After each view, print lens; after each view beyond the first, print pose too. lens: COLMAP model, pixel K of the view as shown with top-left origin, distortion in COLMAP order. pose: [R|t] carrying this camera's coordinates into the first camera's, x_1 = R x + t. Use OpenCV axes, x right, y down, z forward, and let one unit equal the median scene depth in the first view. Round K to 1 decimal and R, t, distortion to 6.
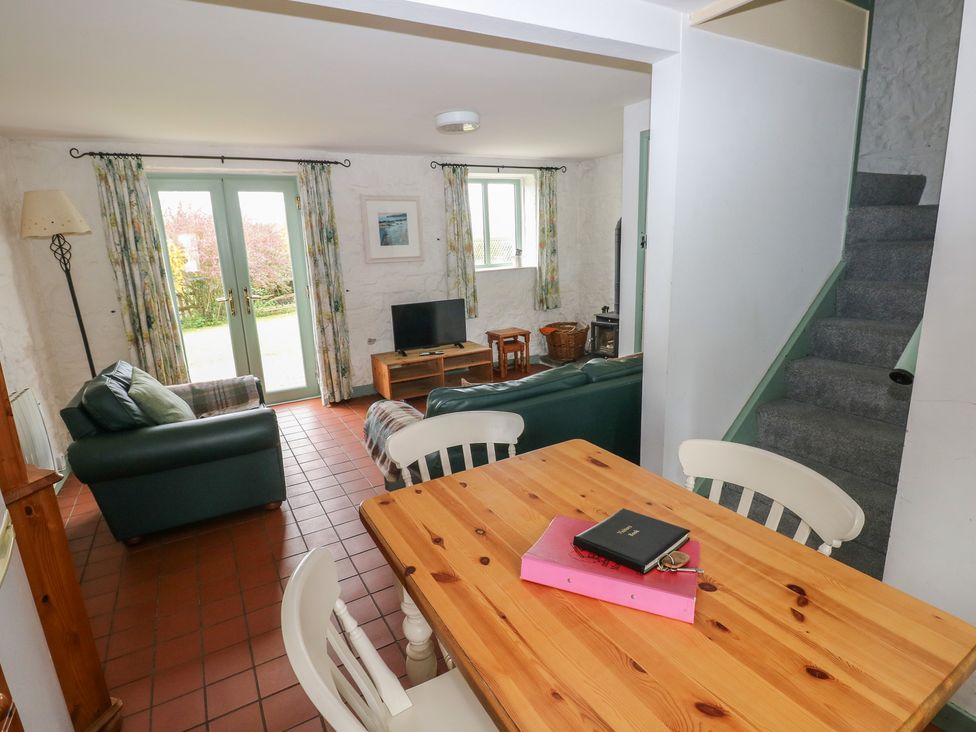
lens RADIAL K [[512.5, 0, 487.9], [0, 512.5, 360.6], [0, 0, 1]] dist [-0.006428, -0.008043]
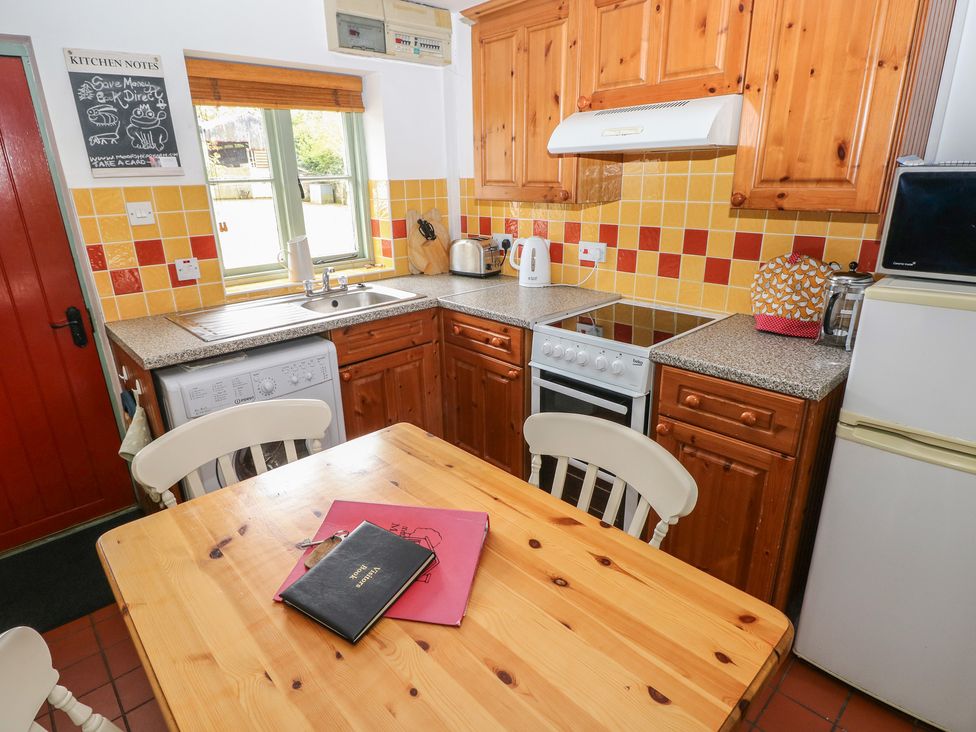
lens RADIAL K [[540.4, 0, 485.5], [0, 540.4, 370.5], [0, 0, 1]] dist [-0.010643, -0.004164]
pose [[-0.973078, 0.131899, -0.189003, 0.050051], [0.006741, 0.835990, 0.548703, -0.088112], [0.230378, 0.532656, -0.814373, 0.368407]]
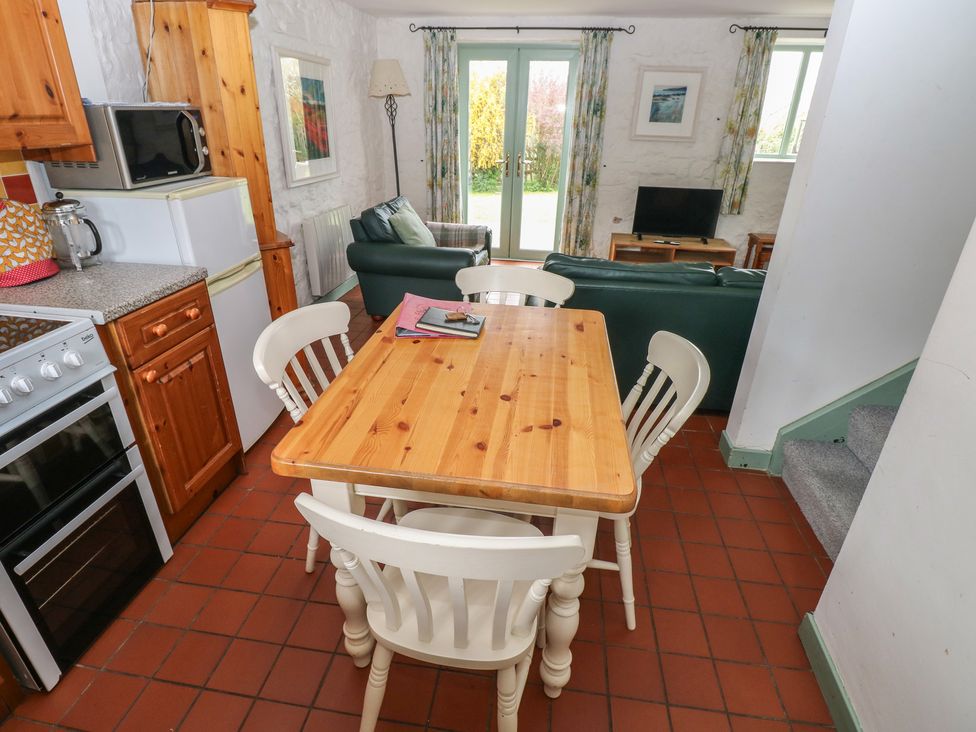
lens RADIAL K [[512.5, 0, 479.7], [0, 512.5, 361.5], [0, 0, 1]] dist [-0.006428, -0.008043]
pose [[0.779672, 0.317484, -0.539736, 0.224327], [-0.192441, 0.941712, 0.275946, -0.000621], [0.595884, -0.111280, 0.795323, -0.020203]]
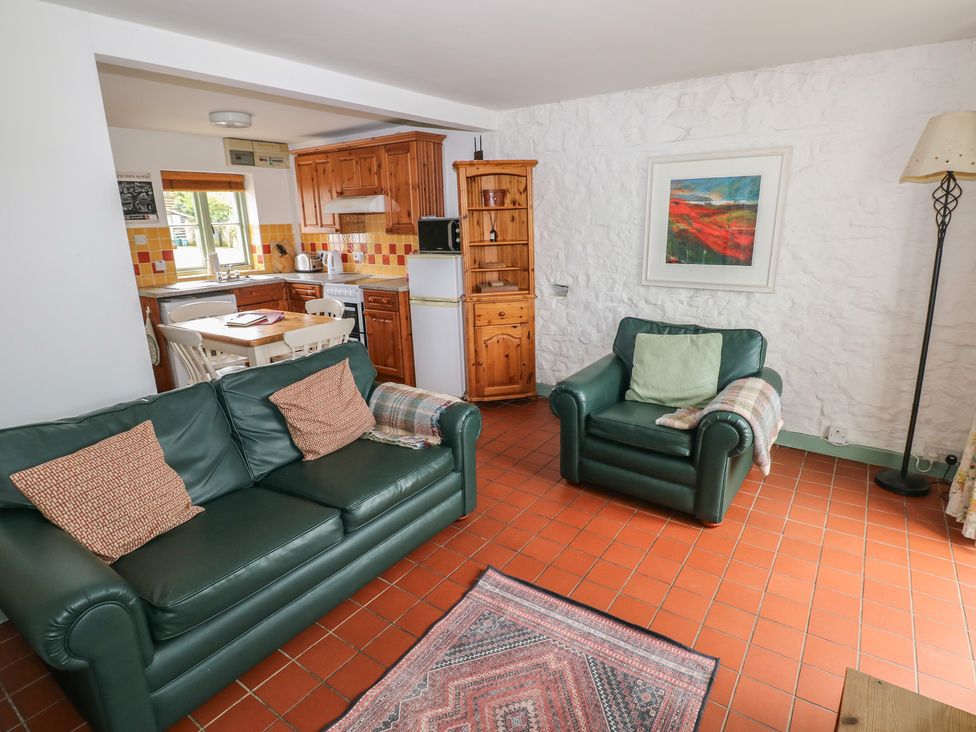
lens RADIAL K [[540.4, 0, 491.0], [0, 540.4, 369.8], [0, 0, 1]] dist [-0.010643, -0.004164]
pose [[-0.910138, 0.169691, -0.377960, 0.052330], [-0.036400, 0.875995, 0.480945, -0.247365], [0.412703, 0.451484, -0.791100, 1.042000]]
